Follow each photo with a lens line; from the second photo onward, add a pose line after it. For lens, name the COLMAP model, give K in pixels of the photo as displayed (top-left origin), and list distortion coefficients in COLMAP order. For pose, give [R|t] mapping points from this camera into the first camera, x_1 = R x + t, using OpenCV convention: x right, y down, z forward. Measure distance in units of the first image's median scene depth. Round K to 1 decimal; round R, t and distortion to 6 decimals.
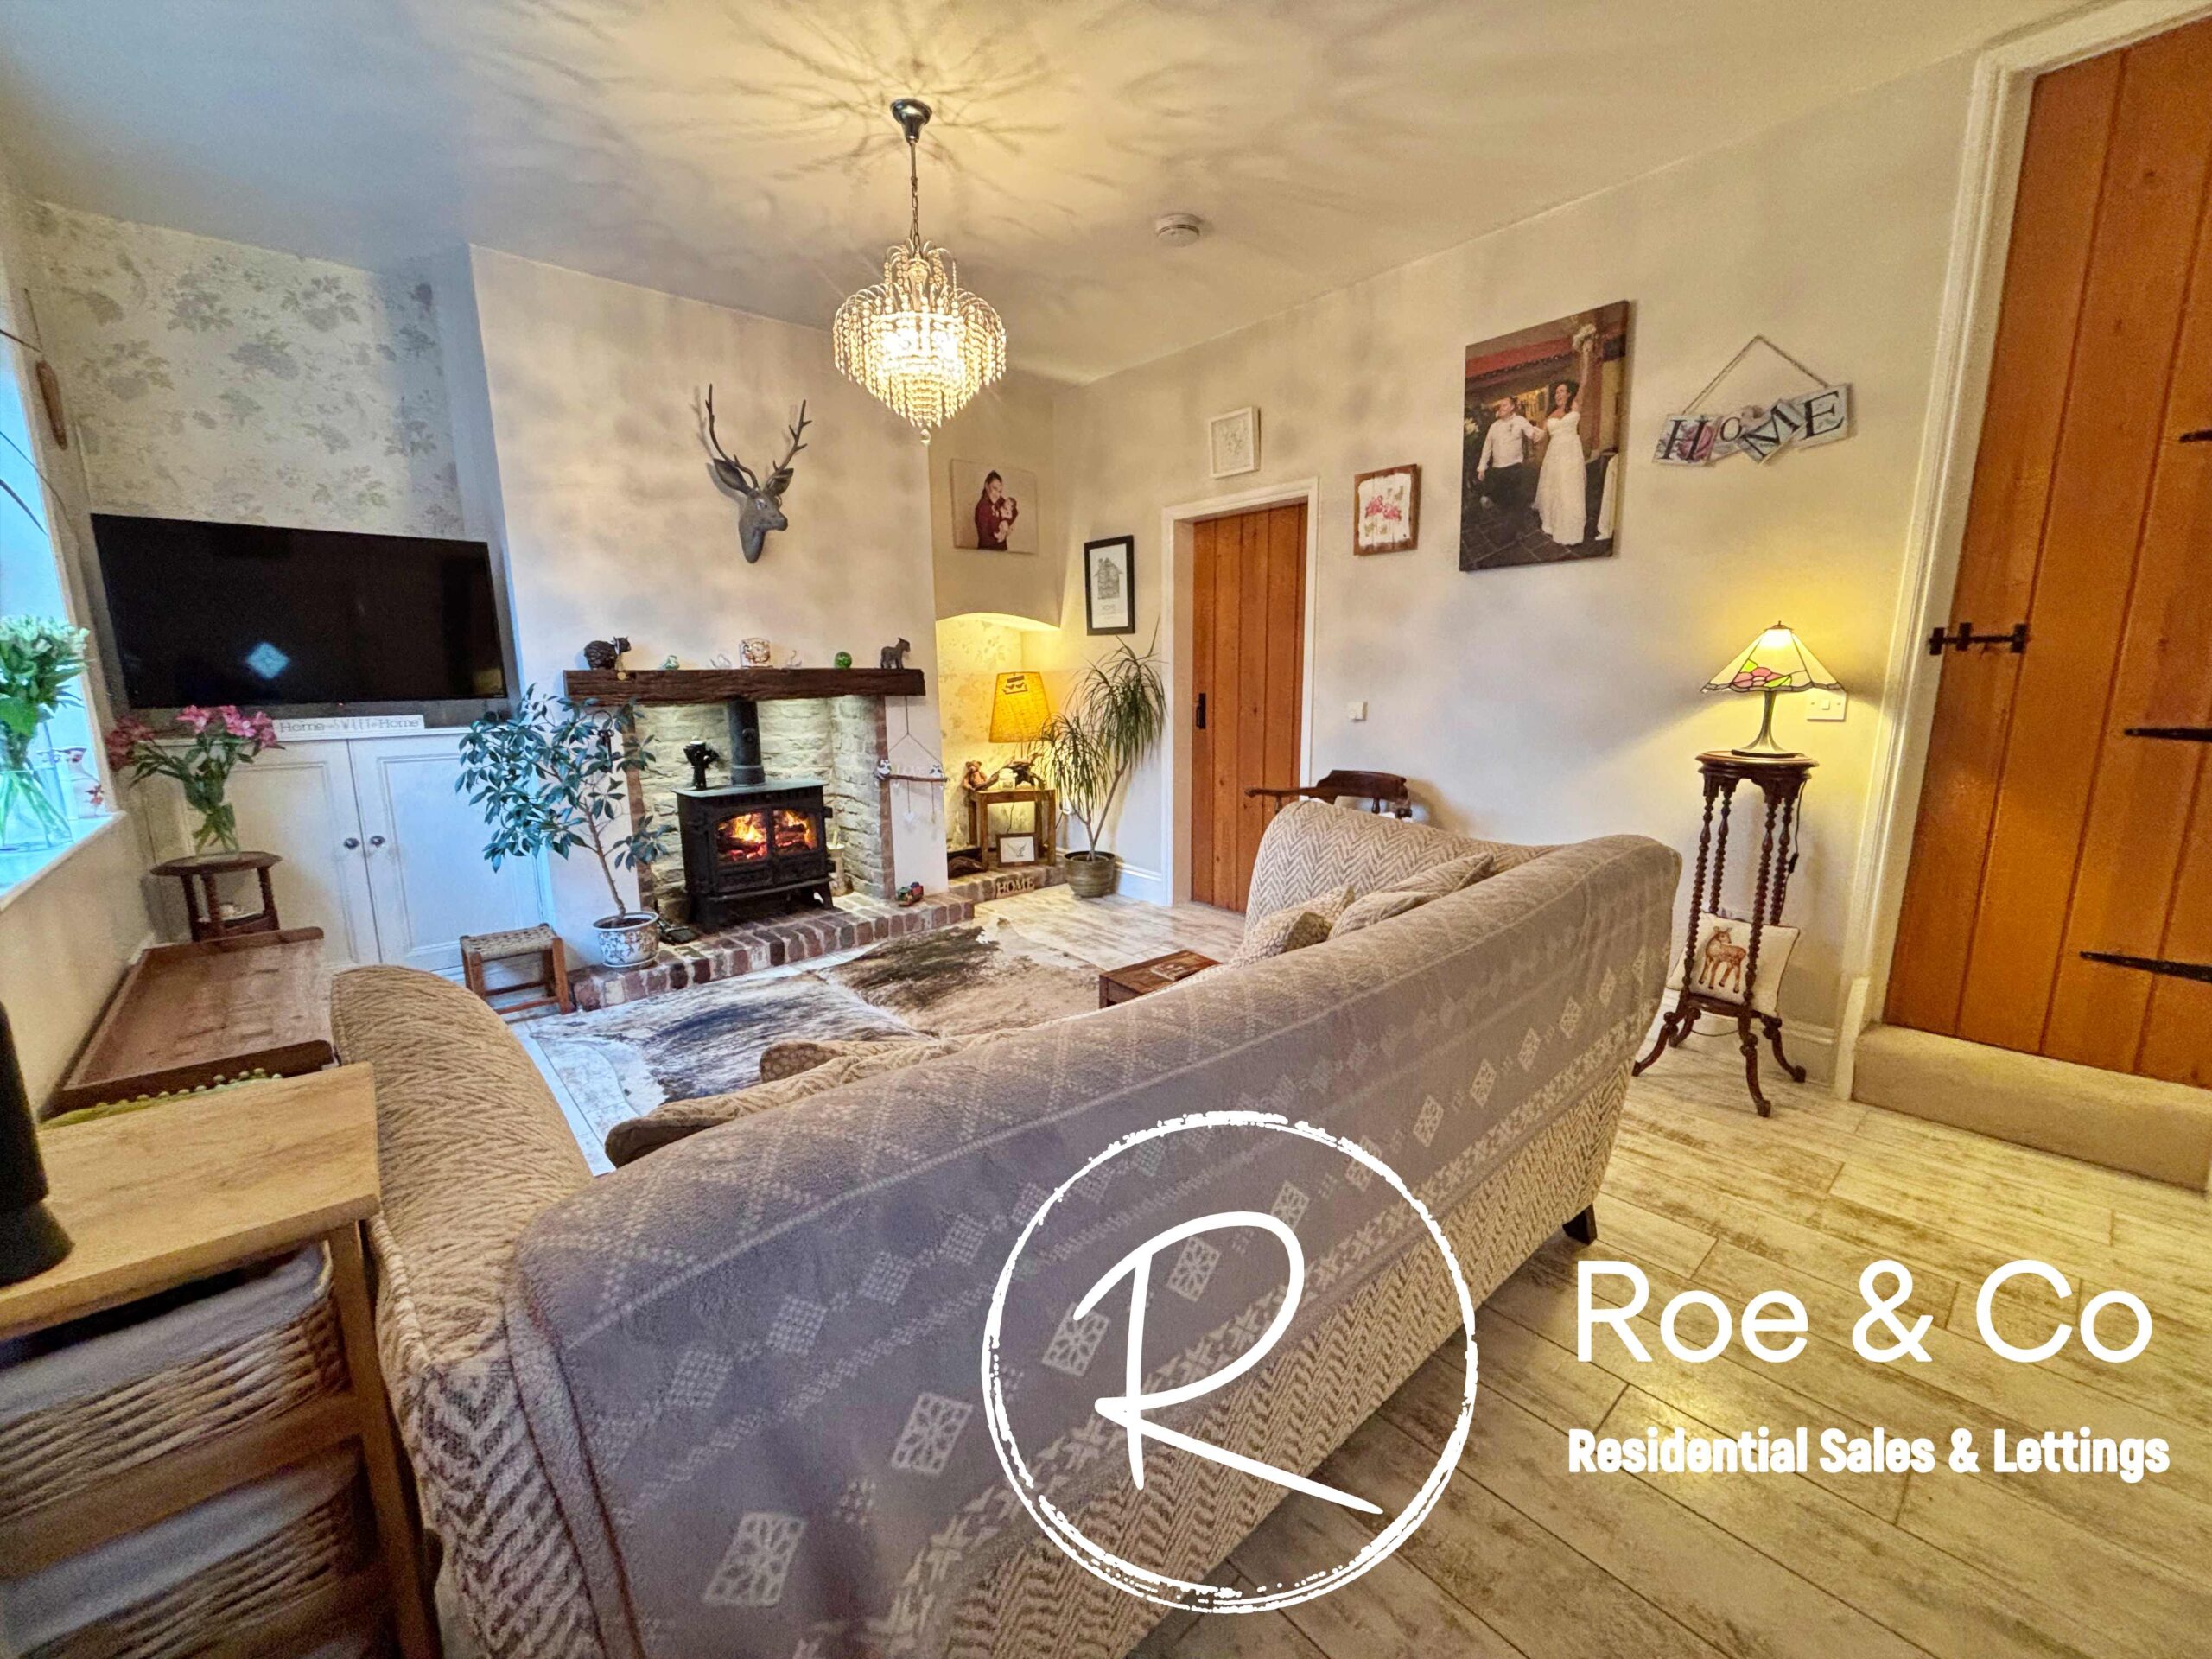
lens RADIAL K [[888.9, 0, 1106.0], [0, 888.9, 829.5], [0, 0, 1]] dist [0.018050, -0.008629]
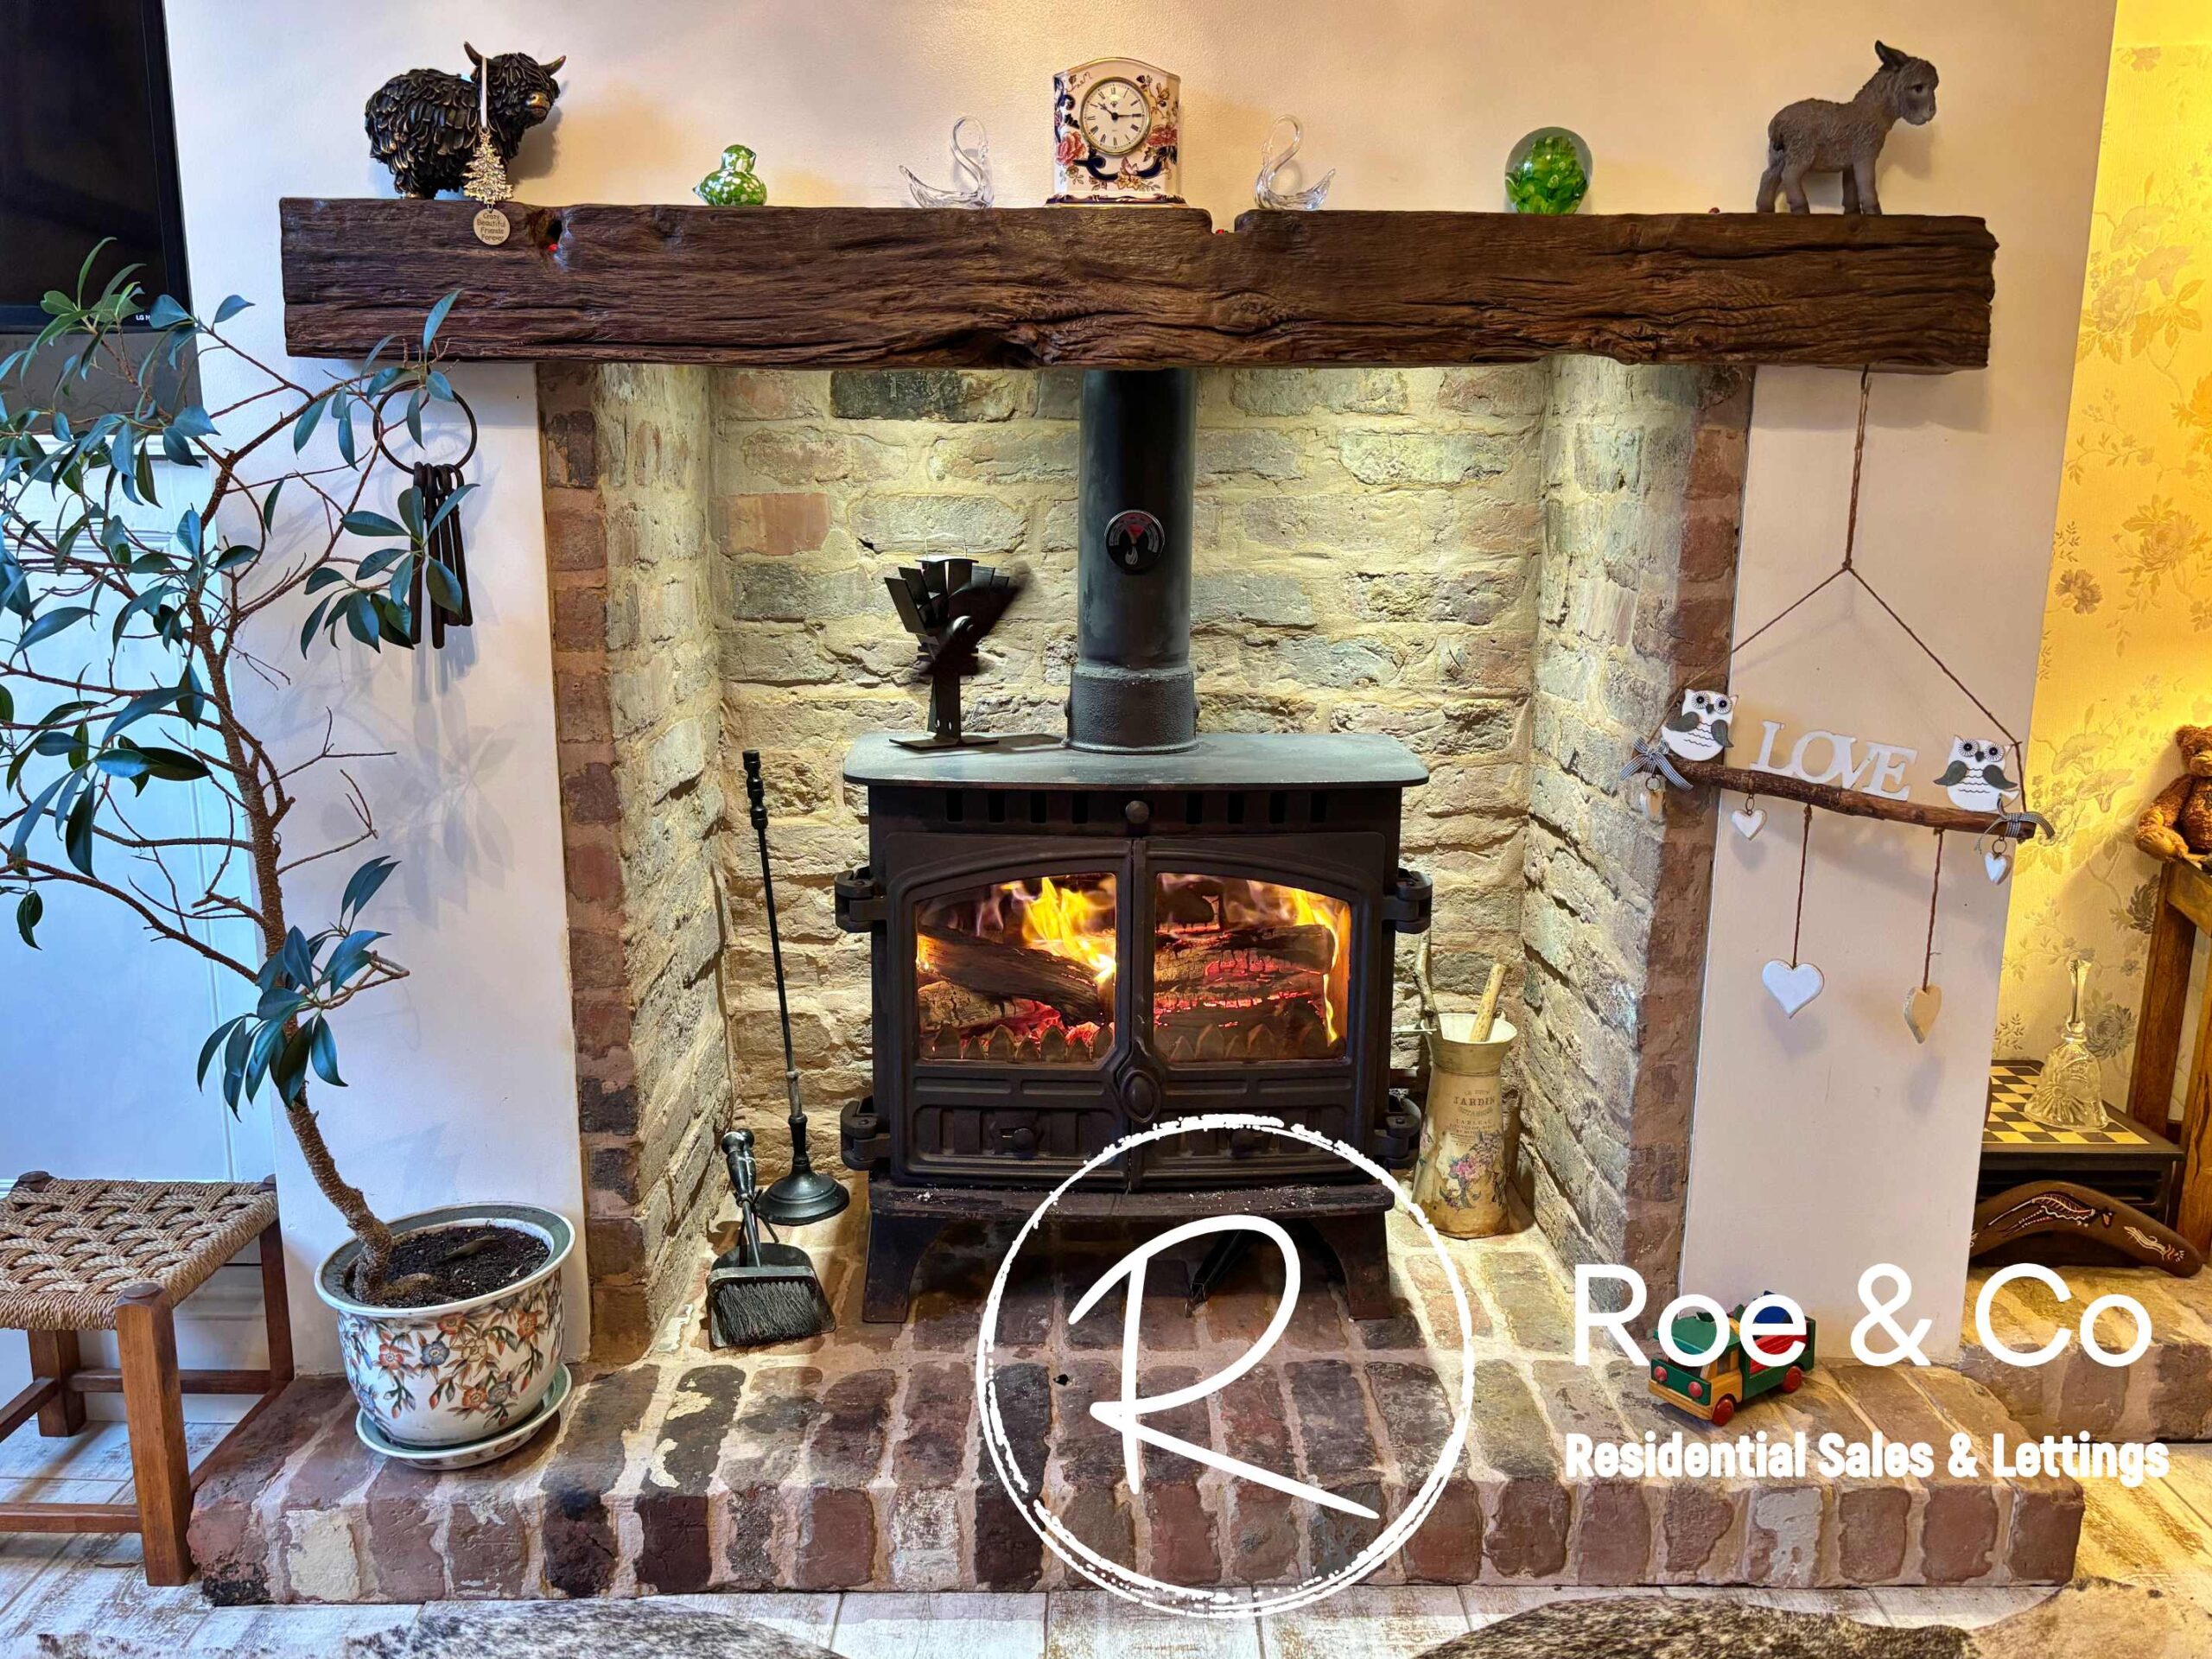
lens RADIAL K [[1732.6, 0, 1108.3], [0, 1732.6, 847.4], [0, 0, 1]] dist [0.035326, -0.006884]
pose [[0.756579, 0.152991, -0.635753, -0.101214], [-0.133968, 0.987887, 0.078302, -0.060044], [0.640032, 0.025929, 0.767911, 0.651454]]
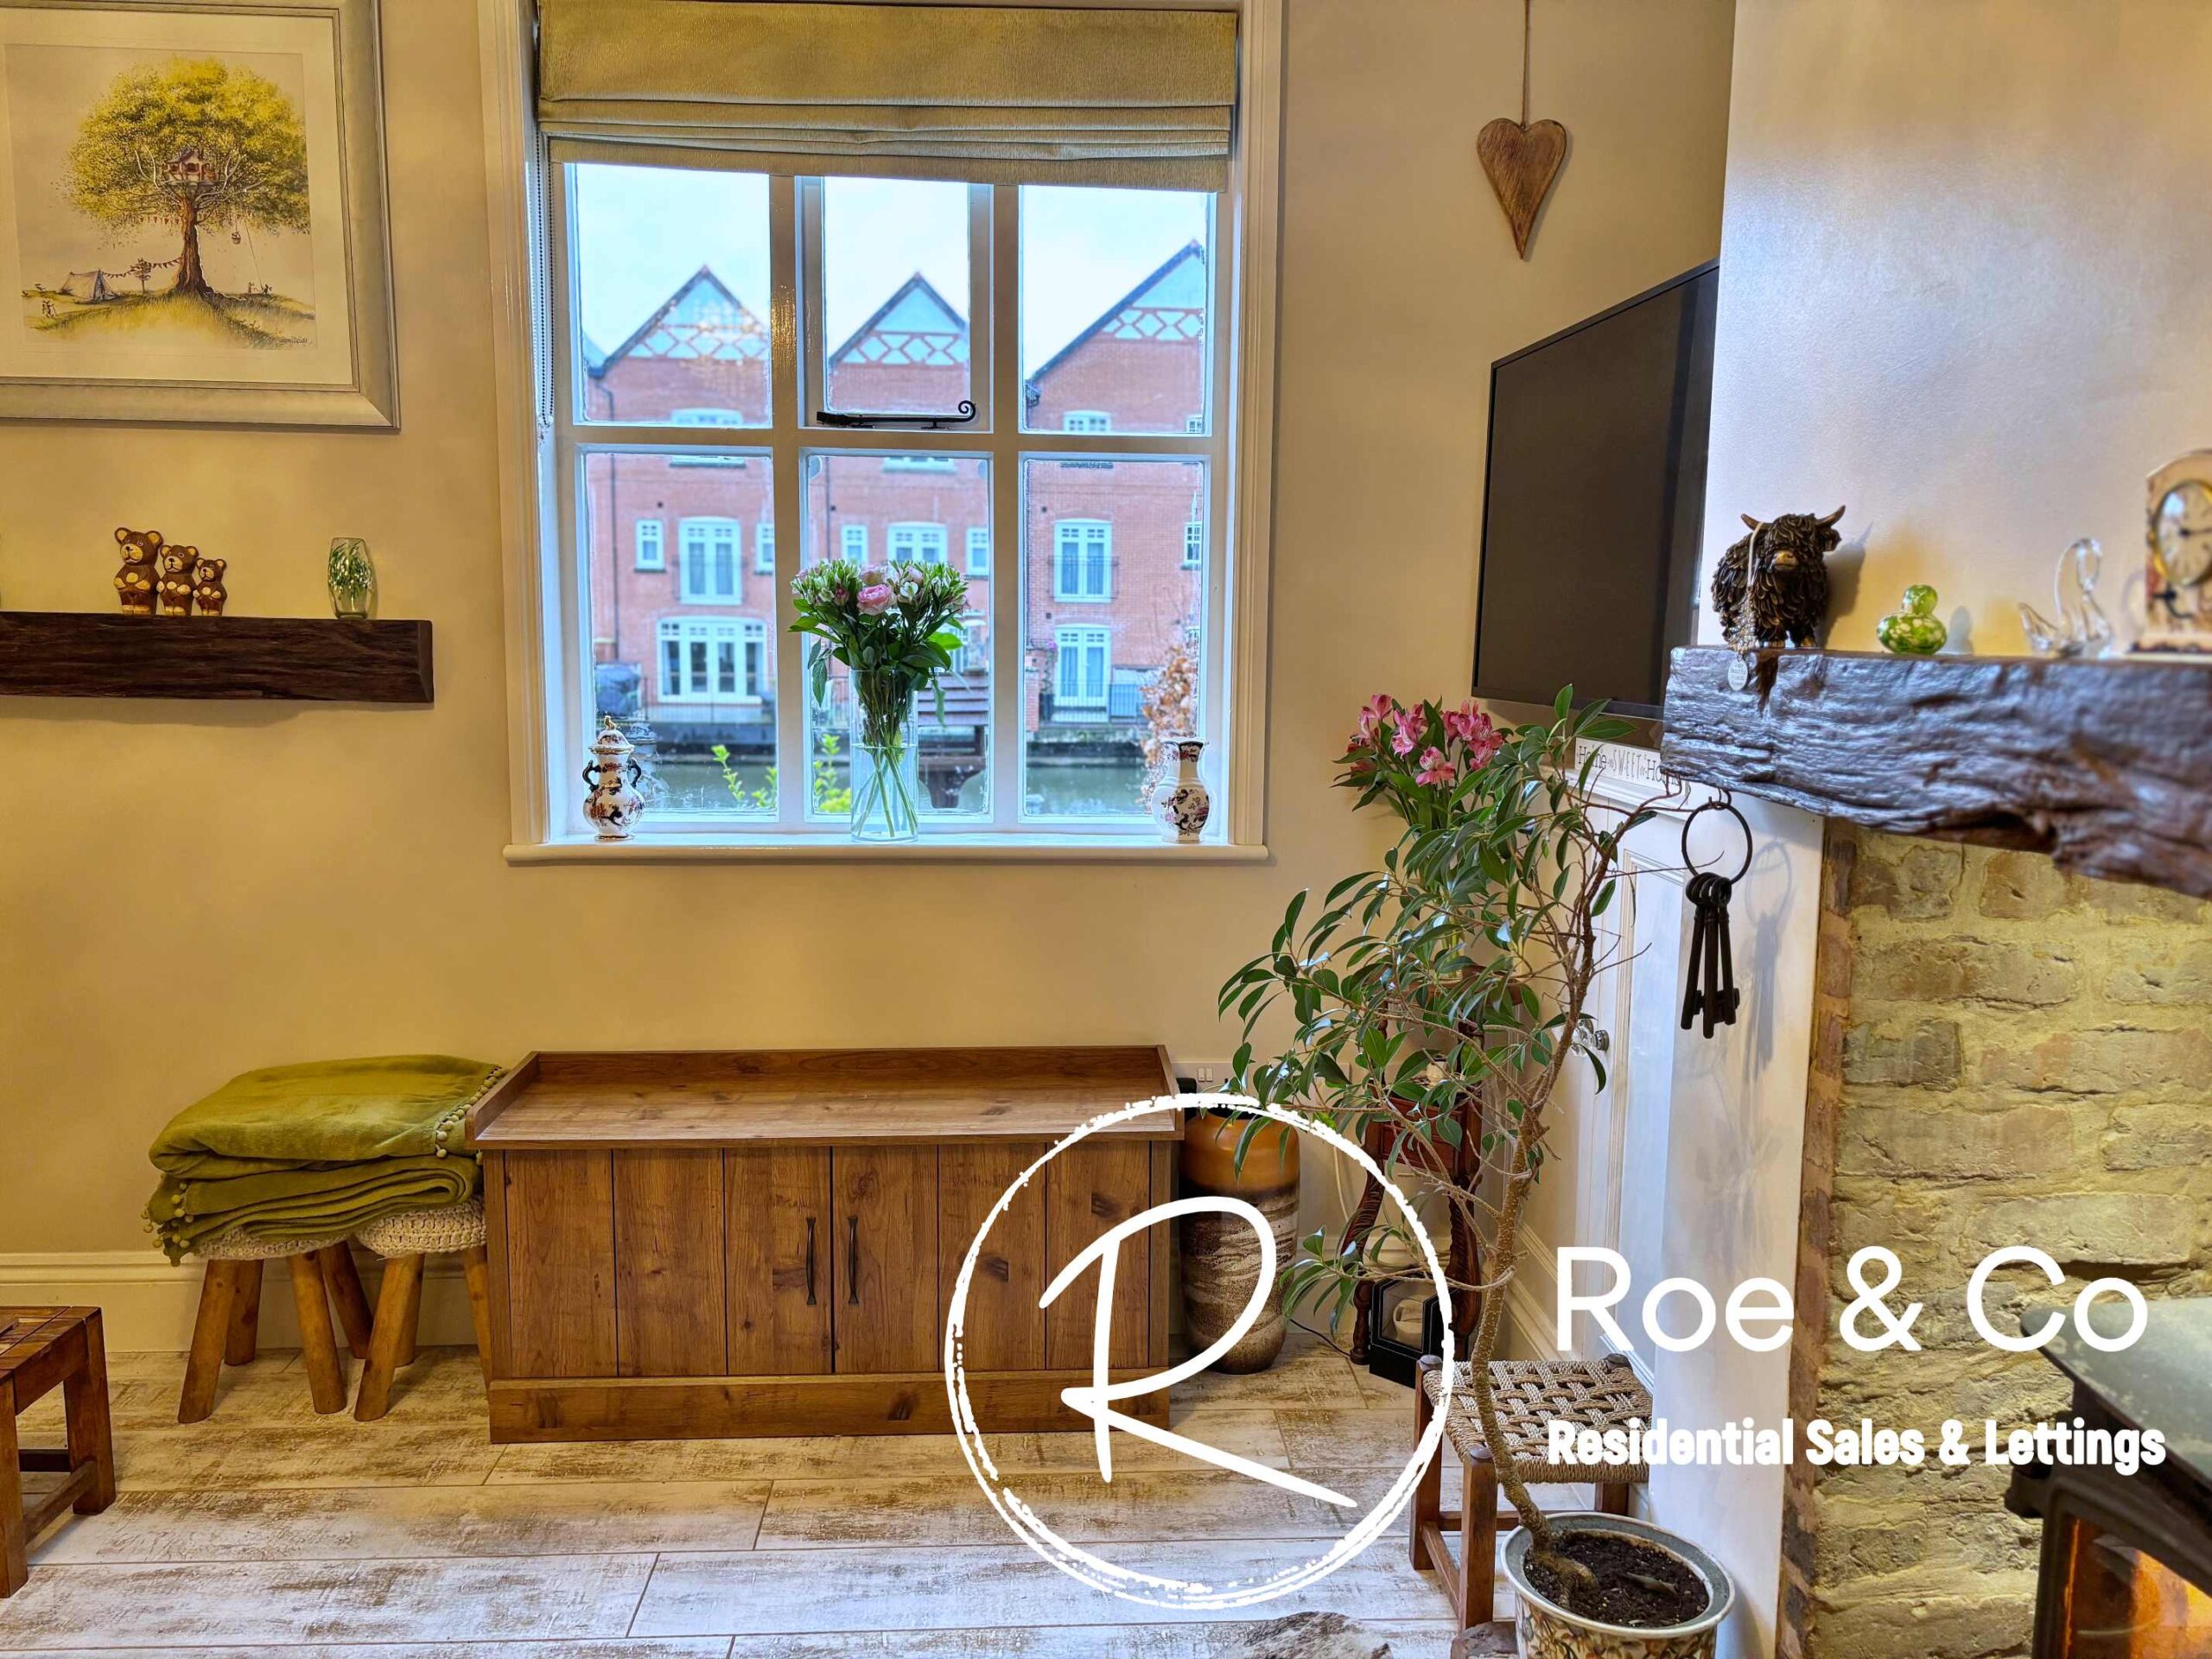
lens RADIAL K [[1528.9, 0, 1000.2], [0, 1528.9, 826.7], [0, 0, 1]] dist [0.060302, -0.074861]
pose [[-0.608528, 0.096819, -0.787604, -0.076249], [-0.142108, 0.963188, 0.228200, -0.157910], [0.780704, 0.250791, -0.572368, 0.905384]]
